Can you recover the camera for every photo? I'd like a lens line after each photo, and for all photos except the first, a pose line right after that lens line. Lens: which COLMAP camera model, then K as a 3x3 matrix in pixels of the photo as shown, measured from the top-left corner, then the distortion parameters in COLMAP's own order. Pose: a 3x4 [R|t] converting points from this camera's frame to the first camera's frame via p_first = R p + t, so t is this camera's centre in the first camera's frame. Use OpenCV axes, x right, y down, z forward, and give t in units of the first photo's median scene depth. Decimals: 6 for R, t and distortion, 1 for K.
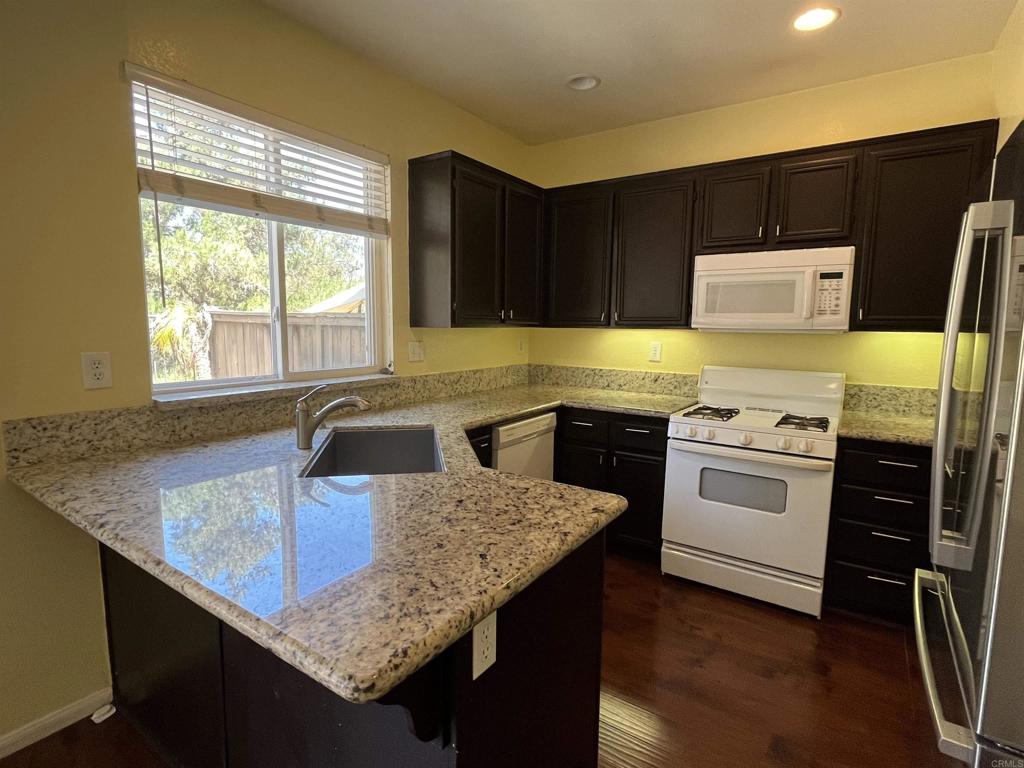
lens RADIAL K [[520.1, 0, 509.2], [0, 520.1, 380.5], [0, 0, 1]] dist [-0.002632, -0.000498]
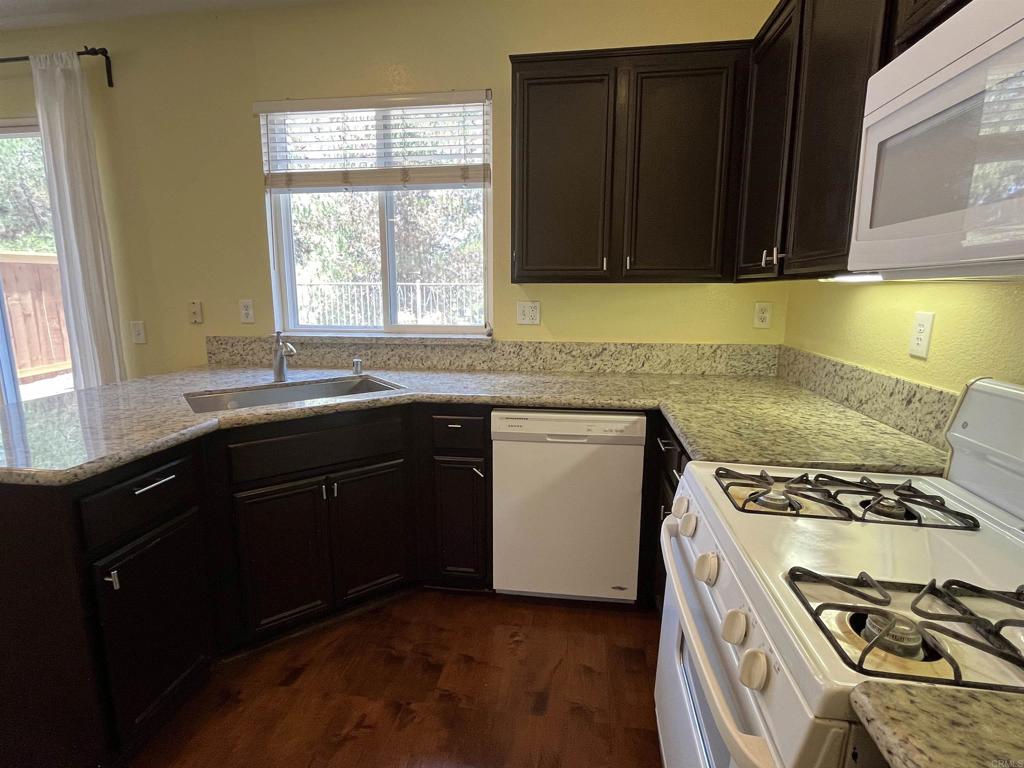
lens RADIAL K [[517.6, 0, 510.8], [0, 517.6, 383.2], [0, 0, 1]] dist [0.001062, 0.000441]
pose [[0.439862, 0.147665, -0.885842, 0.686500], [-0.096015, 0.988468, 0.117096, -0.045042], [0.892918, 0.033548, 0.448968, 0.695052]]
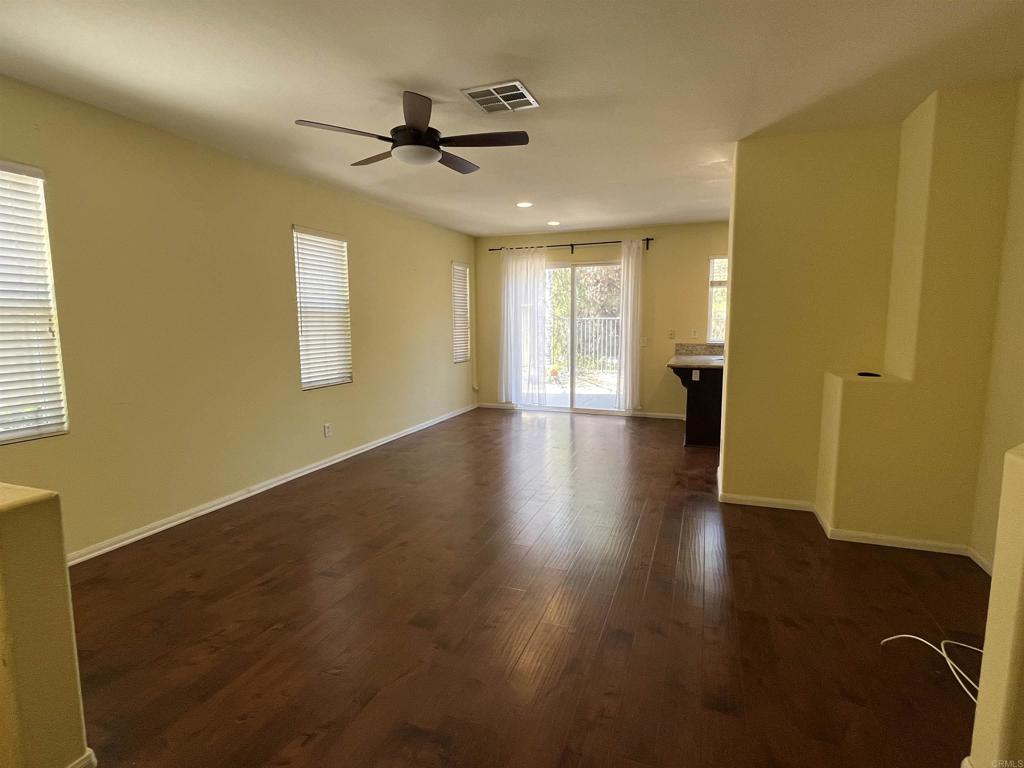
lens RADIAL K [[520.1, 0, 509.2], [0, 520.1, 380.5], [0, 0, 1]] dist [-0.002632, -0.000498]
pose [[0.237659, 0.101236, -0.966059, 1.913599], [-0.099769, 0.991838, 0.079394, 0.113320], [0.966211, 0.077514, 0.245819, -0.927743]]
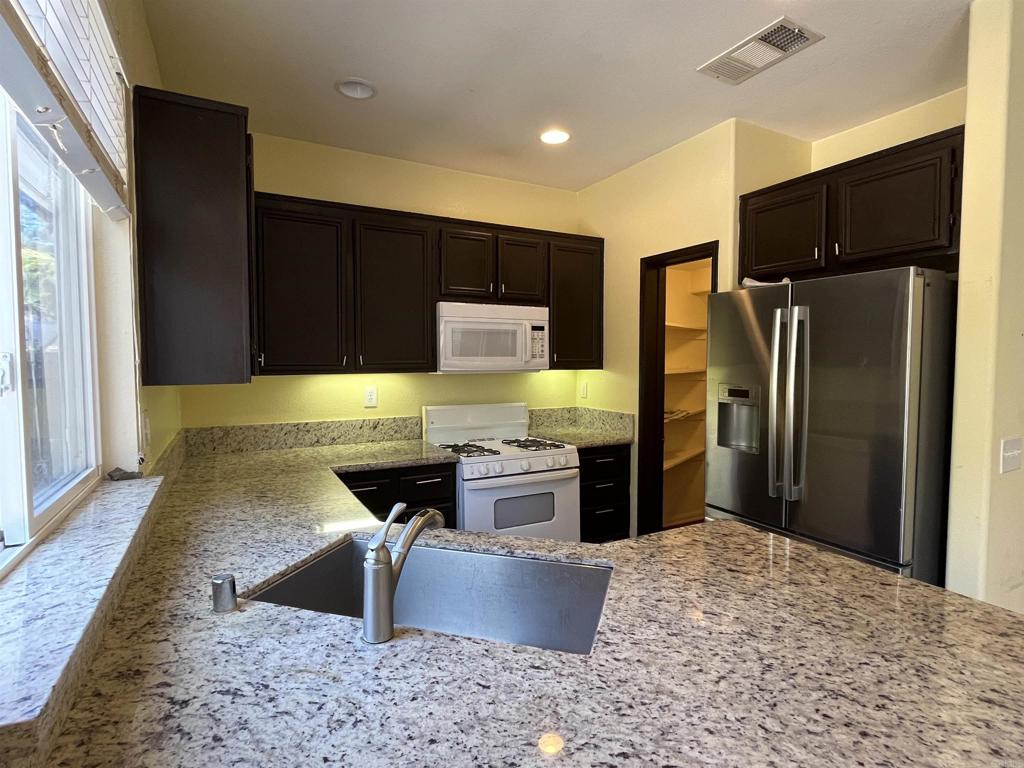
lens RADIAL K [[520.1, 0, 509.2], [0, 520.1, 380.5], [0, 0, 1]] dist [-0.002632, -0.000498]
pose [[0.457251, -0.047287, 0.888080, -0.575662], [0.104489, 0.994526, -0.000844, -0.077470], [-0.883178, 0.093181, 0.459689, 0.474130]]
